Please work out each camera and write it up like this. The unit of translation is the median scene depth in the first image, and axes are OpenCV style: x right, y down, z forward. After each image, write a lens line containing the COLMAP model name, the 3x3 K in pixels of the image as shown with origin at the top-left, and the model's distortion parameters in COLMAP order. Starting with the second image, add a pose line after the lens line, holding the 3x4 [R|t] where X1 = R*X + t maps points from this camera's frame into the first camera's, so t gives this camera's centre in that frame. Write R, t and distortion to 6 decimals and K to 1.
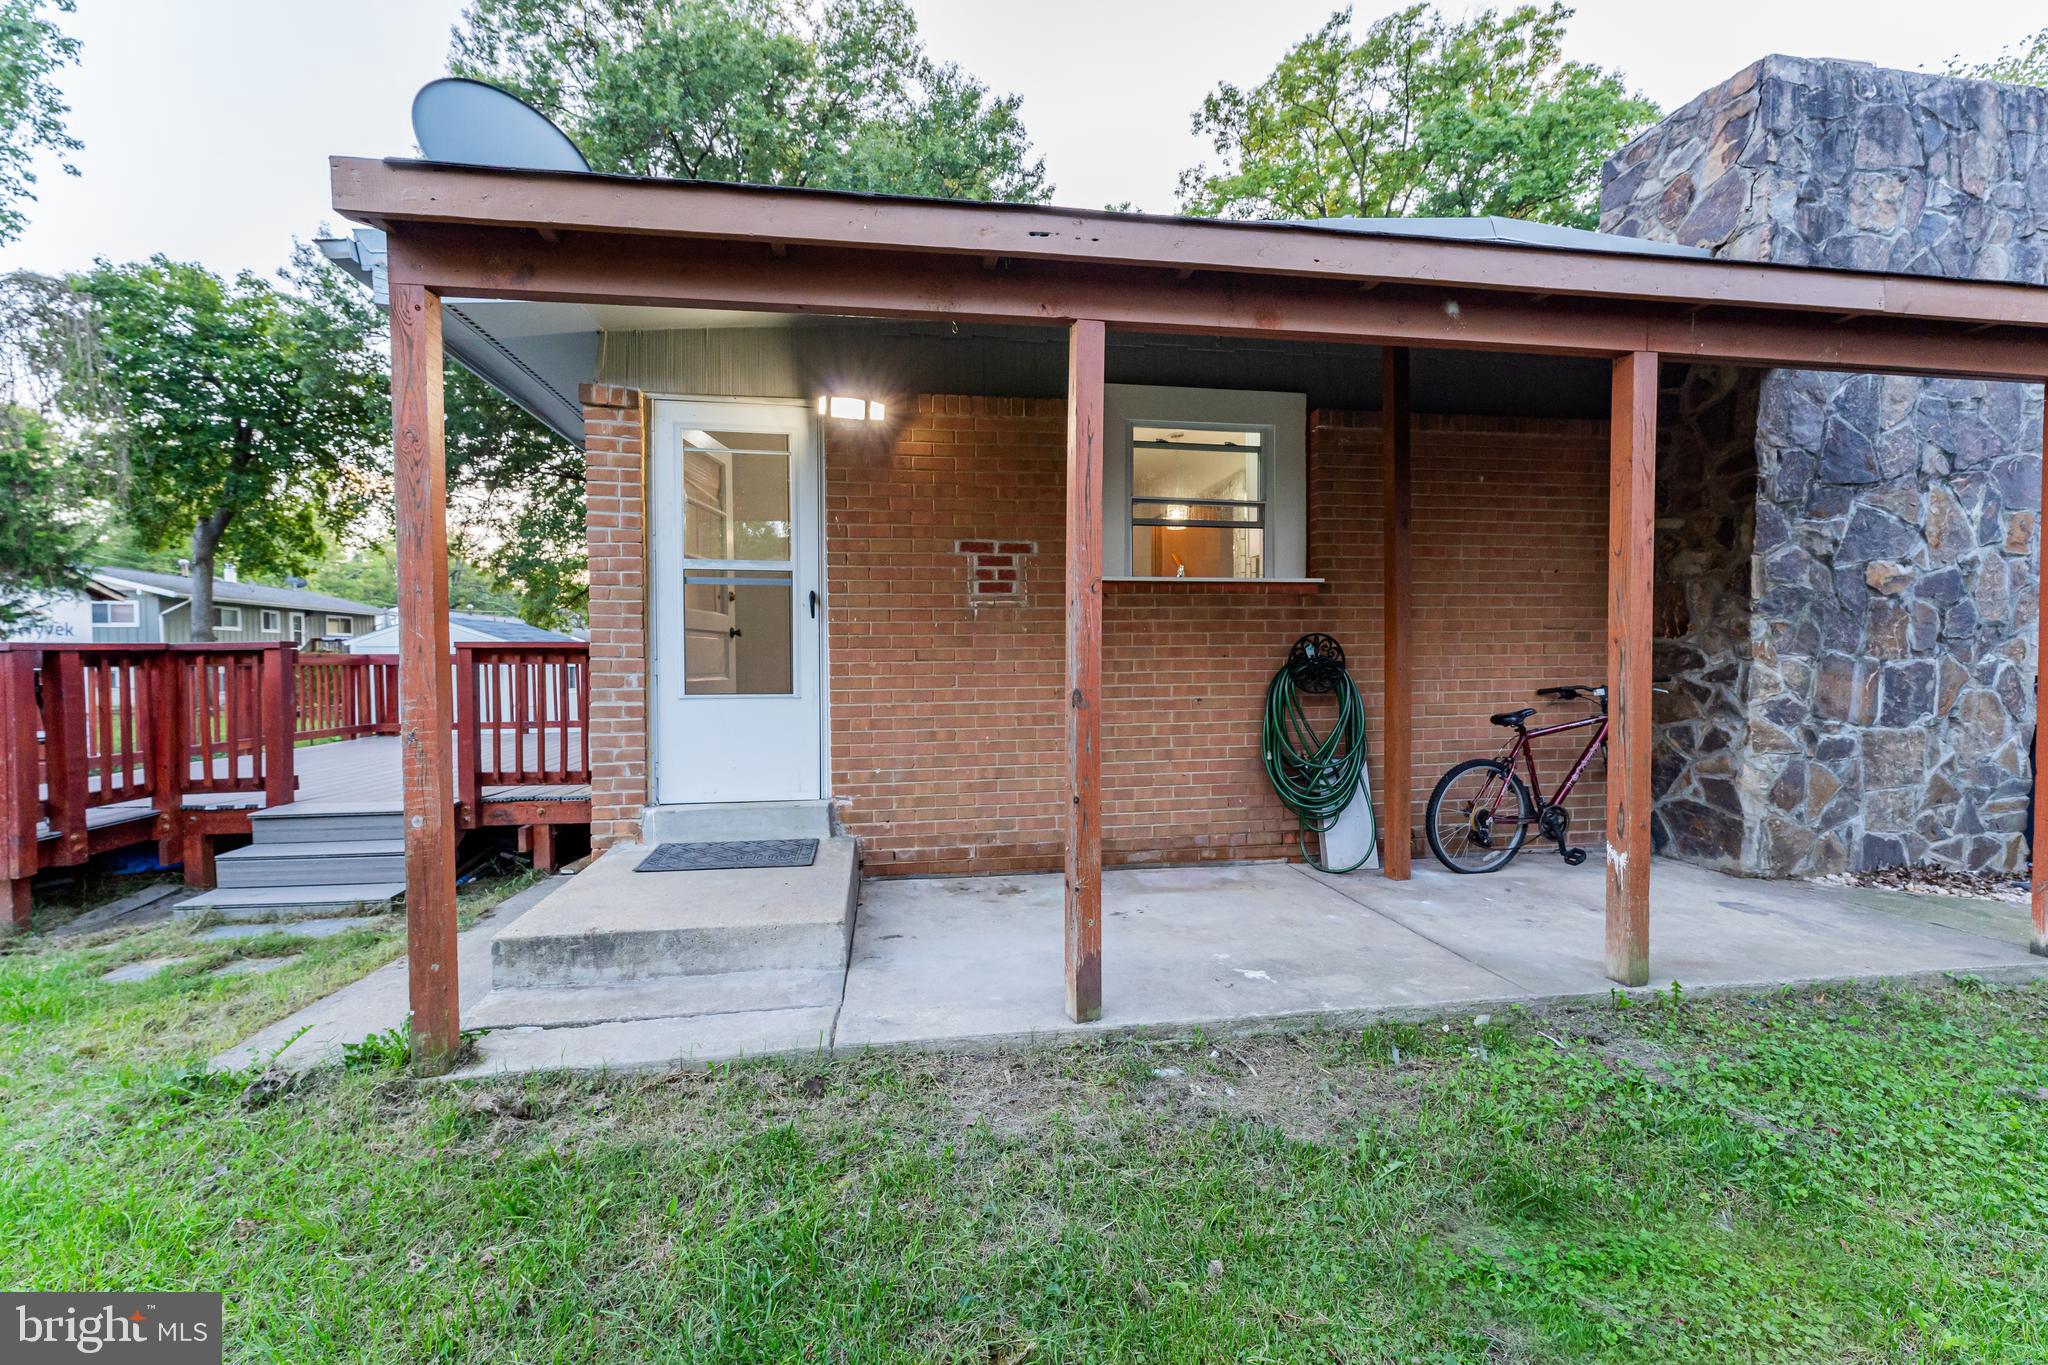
lens RADIAL K [[830.9, 0, 1024.0], [0, 830.9, 682.5], [0, 0, 1]] dist [-0.000607, 0.000185]
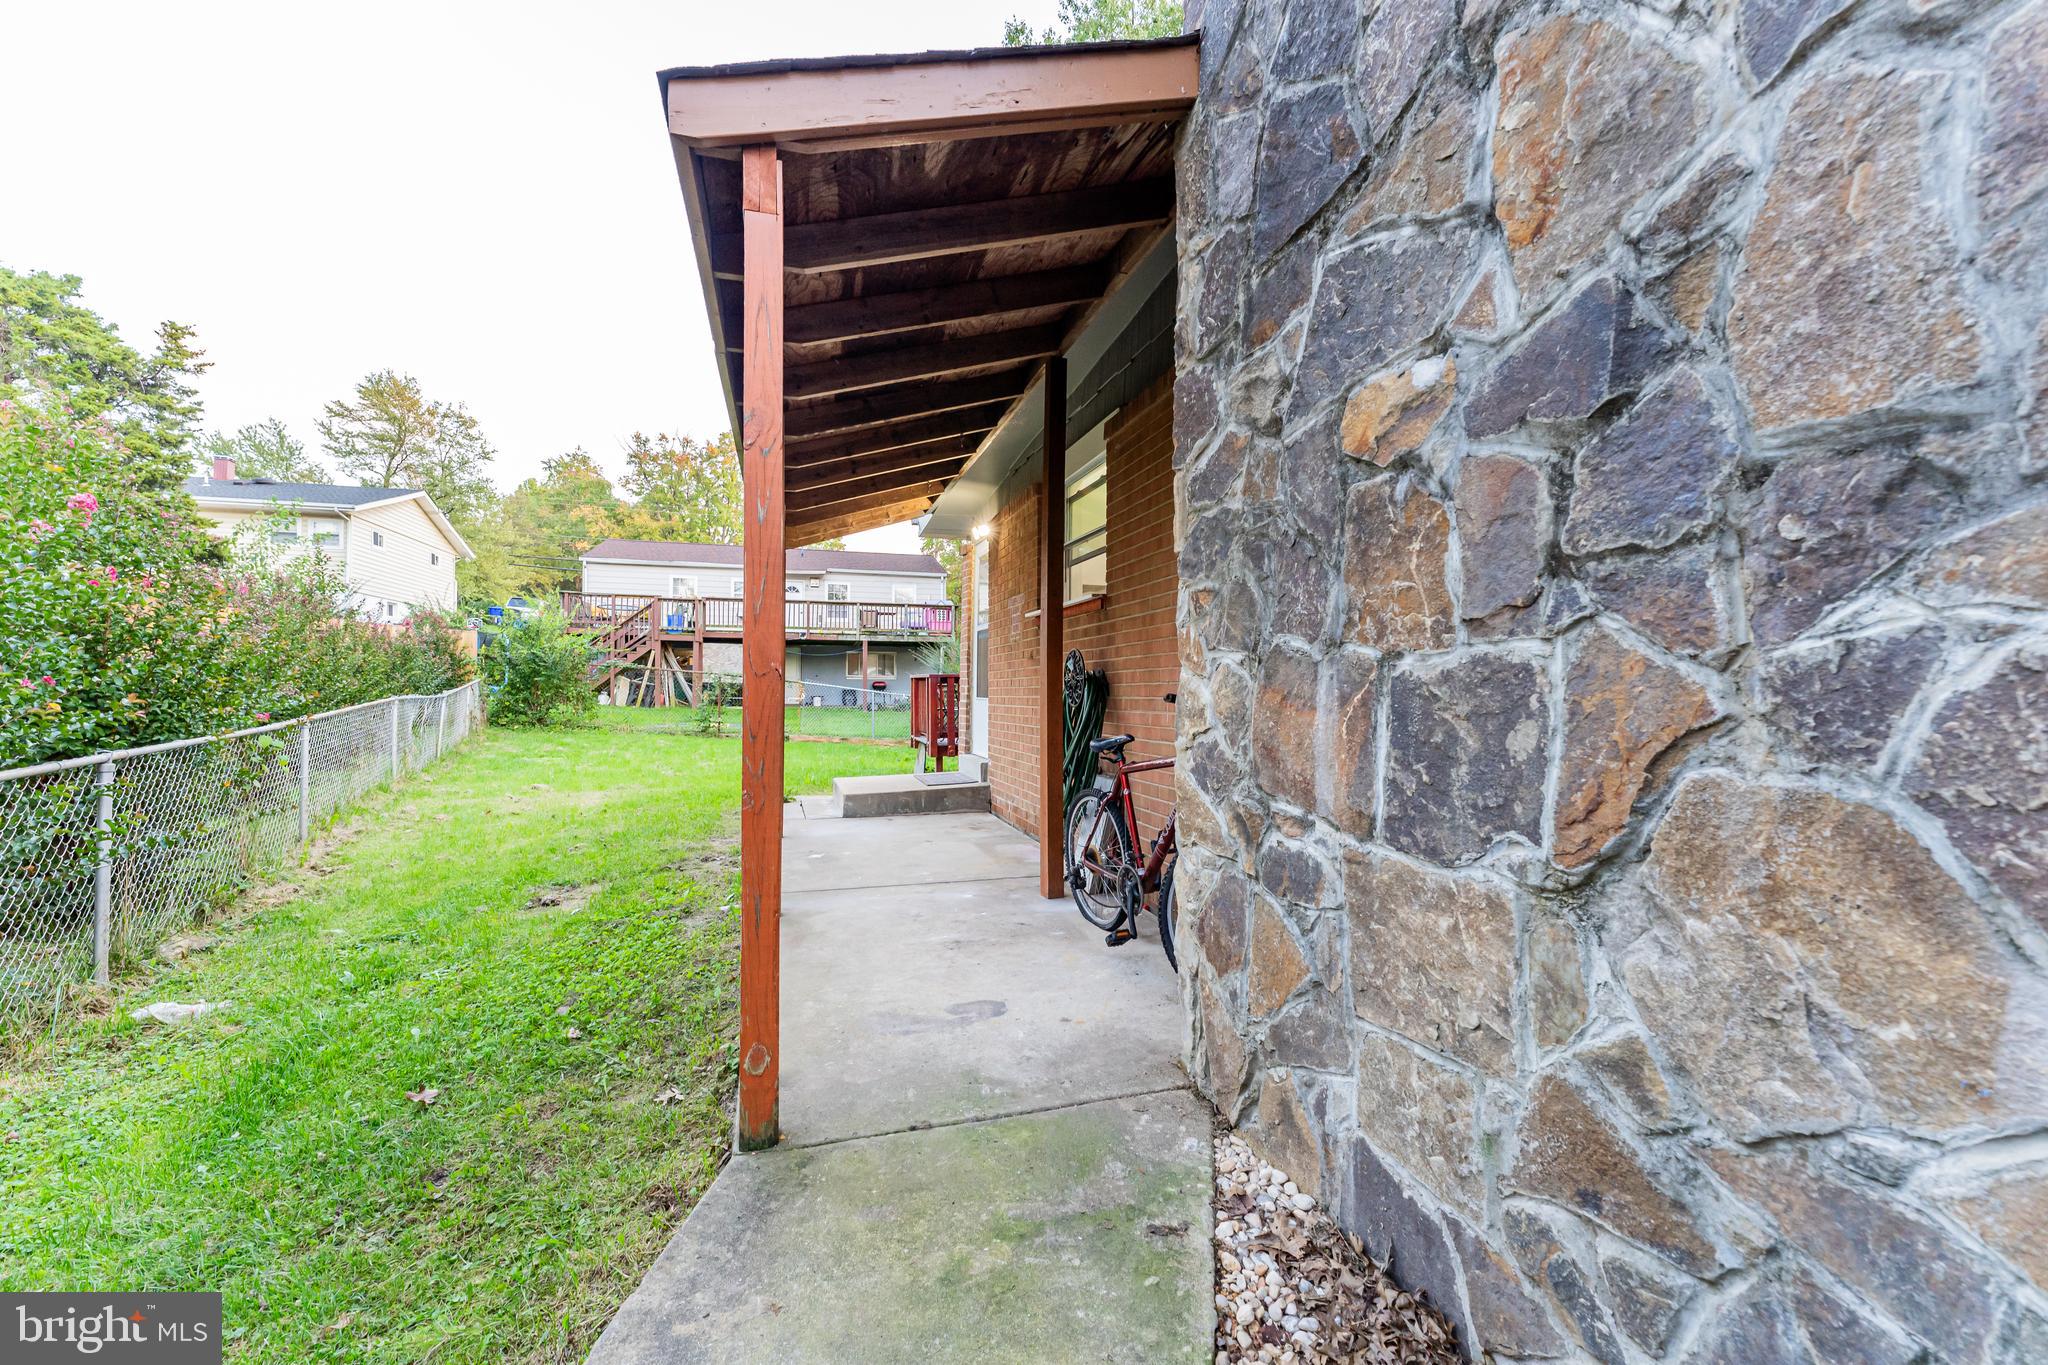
lens RADIAL K [[830.9, 0, 1024.0], [0, 830.9, 682.5], [0, 0, 1]] dist [-0.000607, 0.000185]
pose [[0.117942, -0.003563, -0.993014, 1.362736], [-0.028893, 0.999558, -0.007018, -0.008404], [0.992600, 0.029519, 0.117787, 0.810740]]
